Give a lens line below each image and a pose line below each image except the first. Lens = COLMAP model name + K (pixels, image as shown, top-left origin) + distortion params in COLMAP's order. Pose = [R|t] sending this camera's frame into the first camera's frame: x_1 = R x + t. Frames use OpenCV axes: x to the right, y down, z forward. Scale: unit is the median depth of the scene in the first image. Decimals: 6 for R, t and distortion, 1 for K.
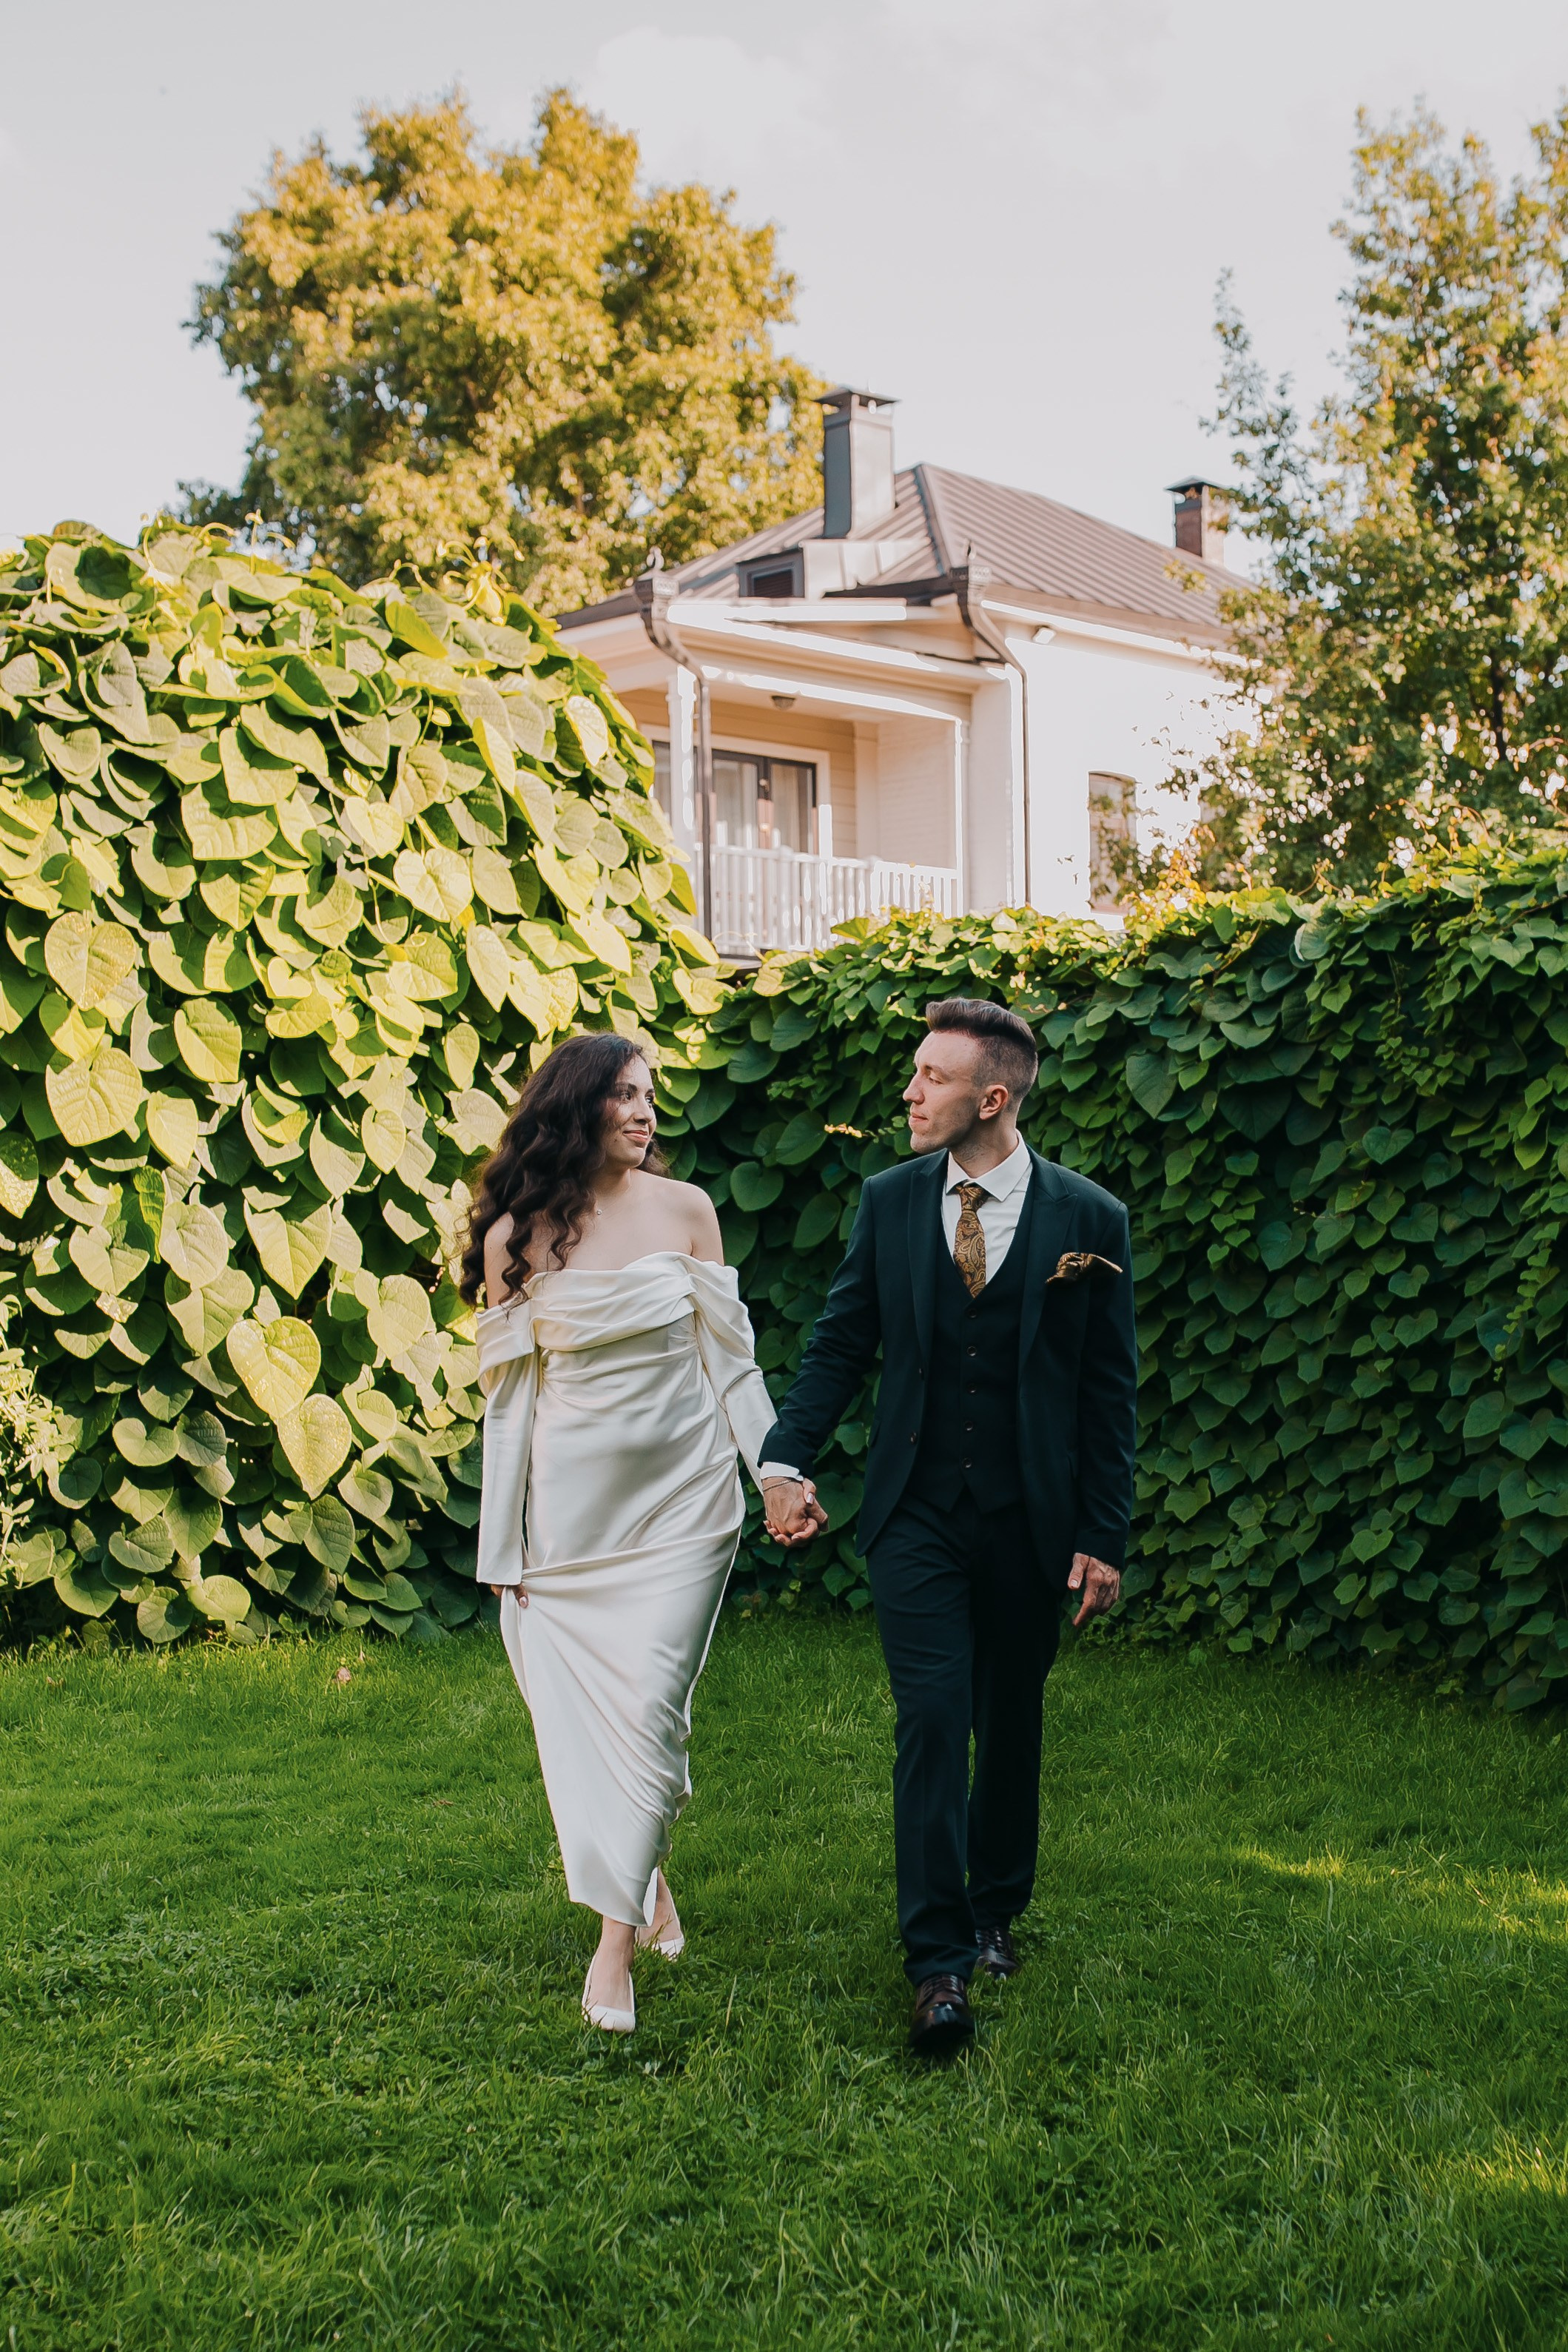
lens RADIAL K [[2947.8, 0, 784.0], [0, 2947.8, 1176.0], [0, 0, 1]] dist [0.004285, -0.003424]
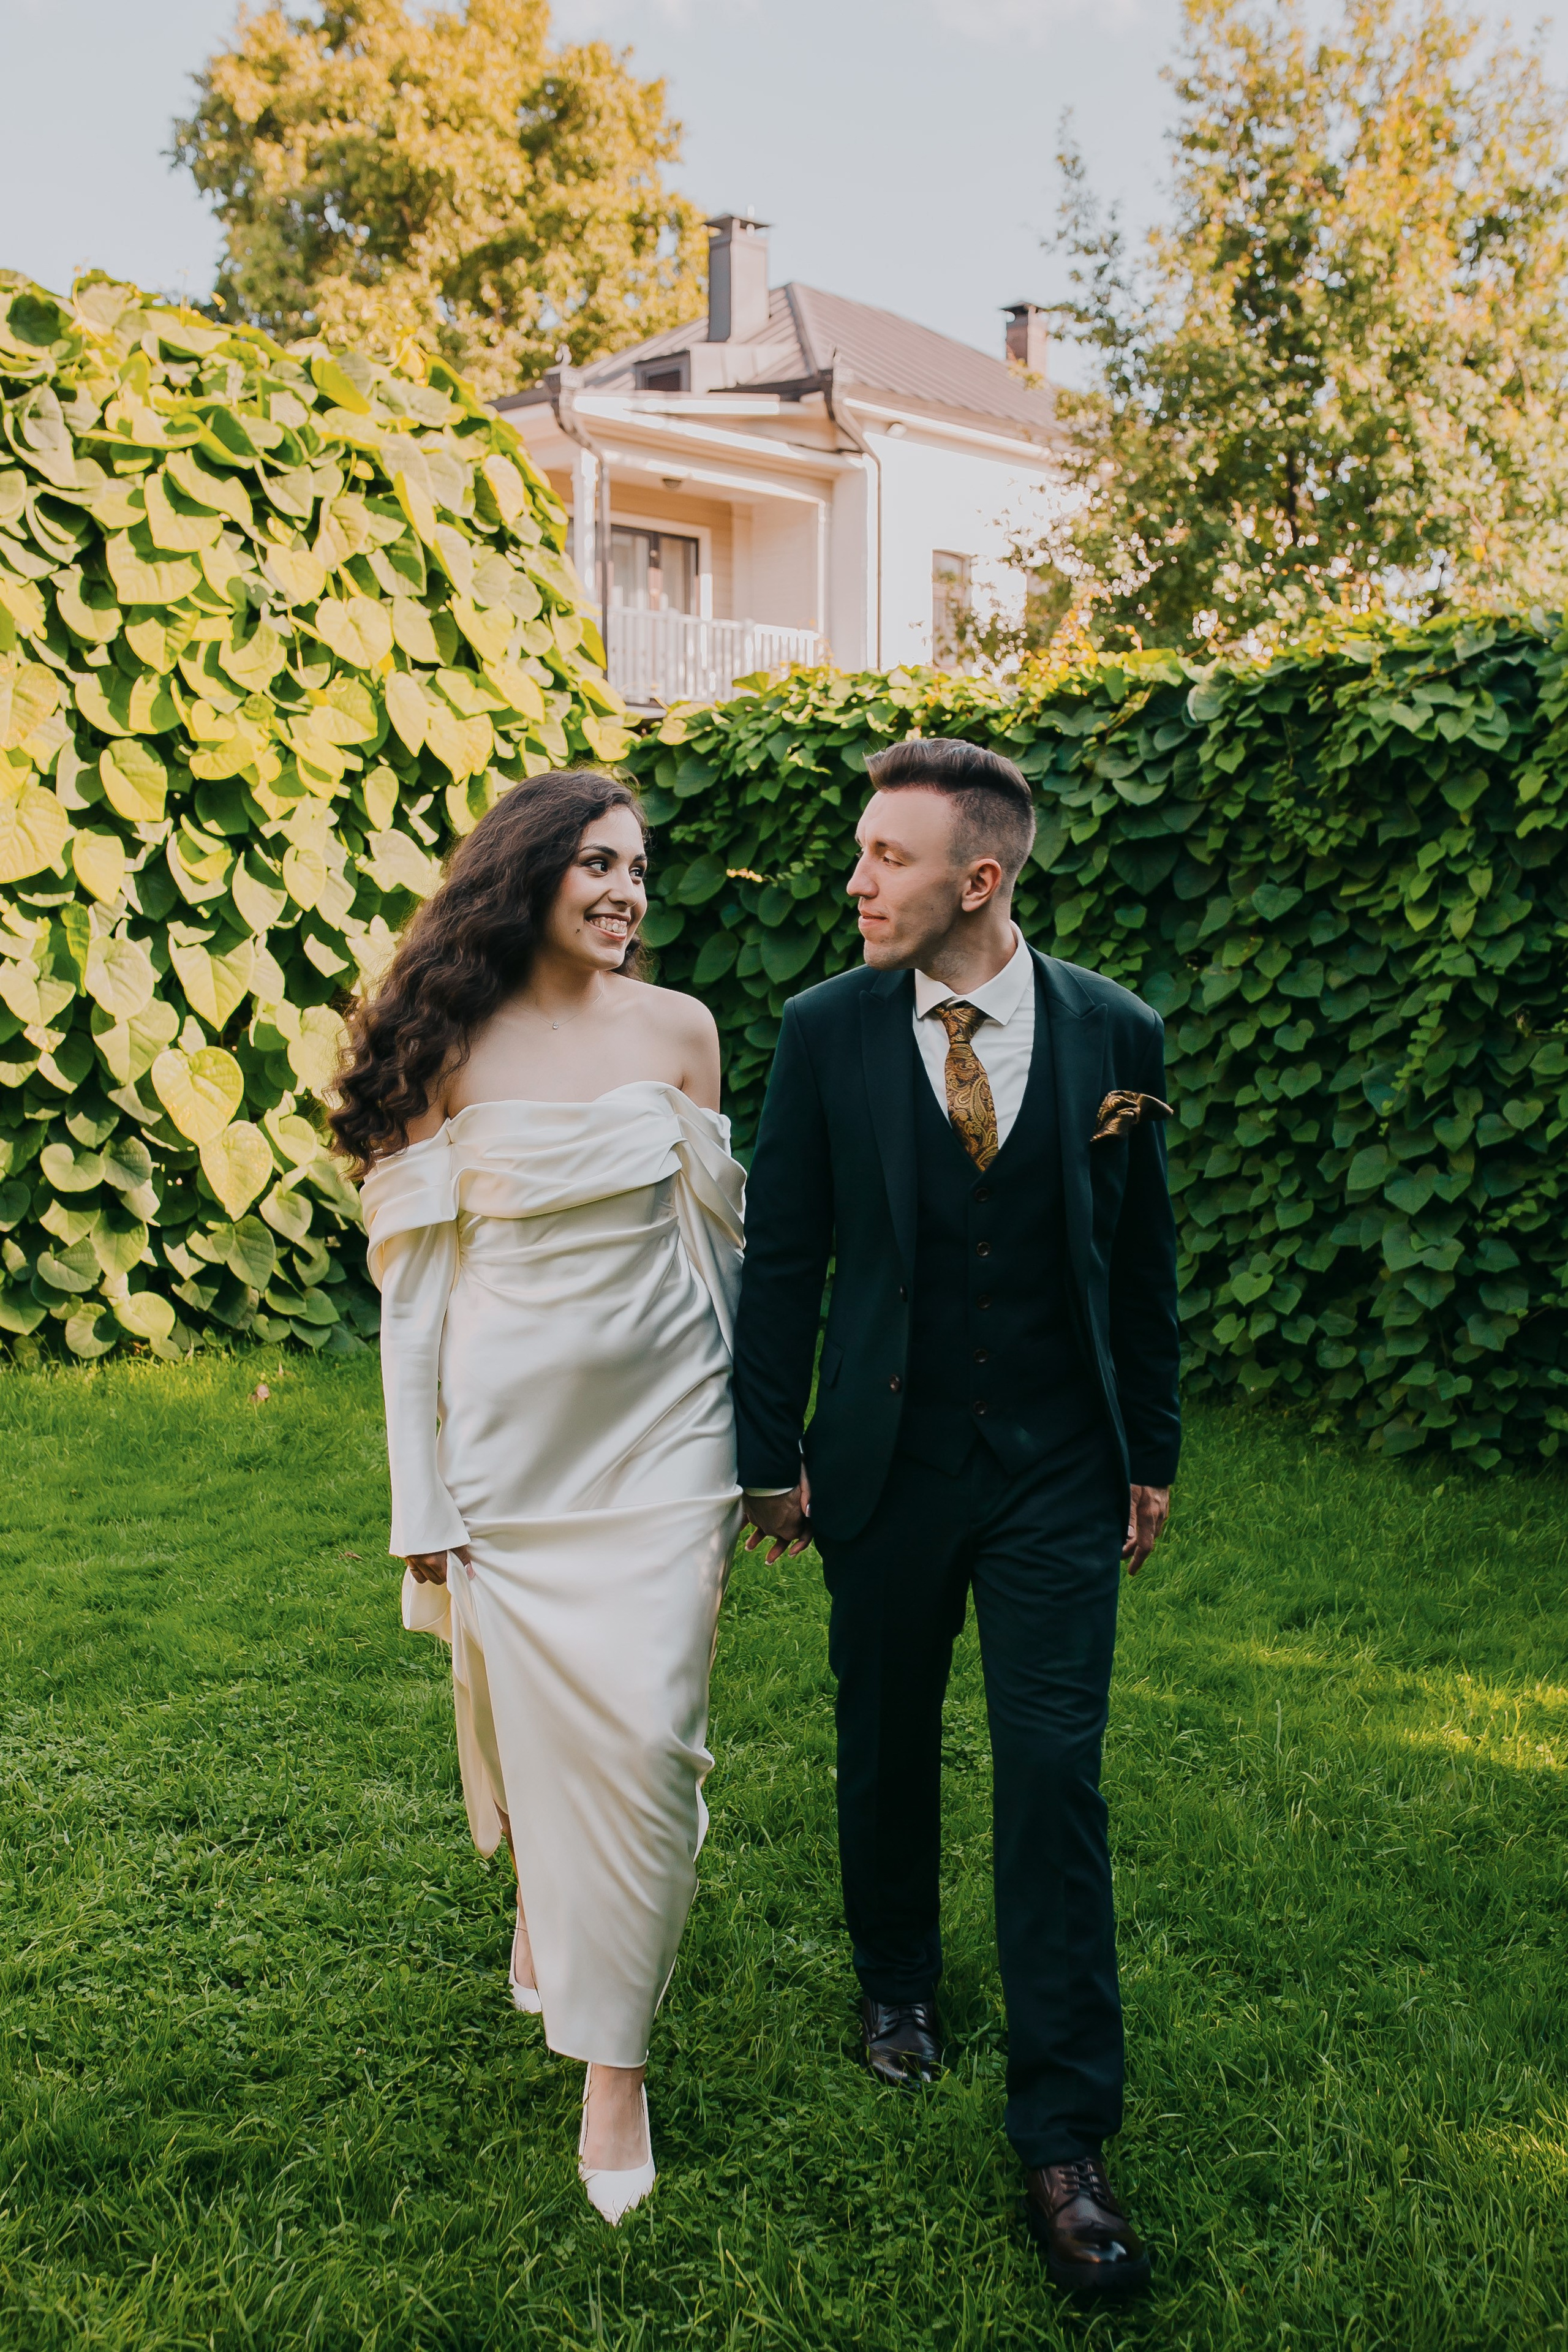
lens RADIAL K [[3209.2, 0, 784.0], [0, 3209.2, 1176.0], [0, 0, 1]] dist [-0.020111, 0.036599]
pose [[0.999658, 0.014435, 0.021826, 0.010775], [-0.015909, 0.997494, 0.068935, 0.012355], [-0.020776, -0.069258, 0.997382, -0.147645]]
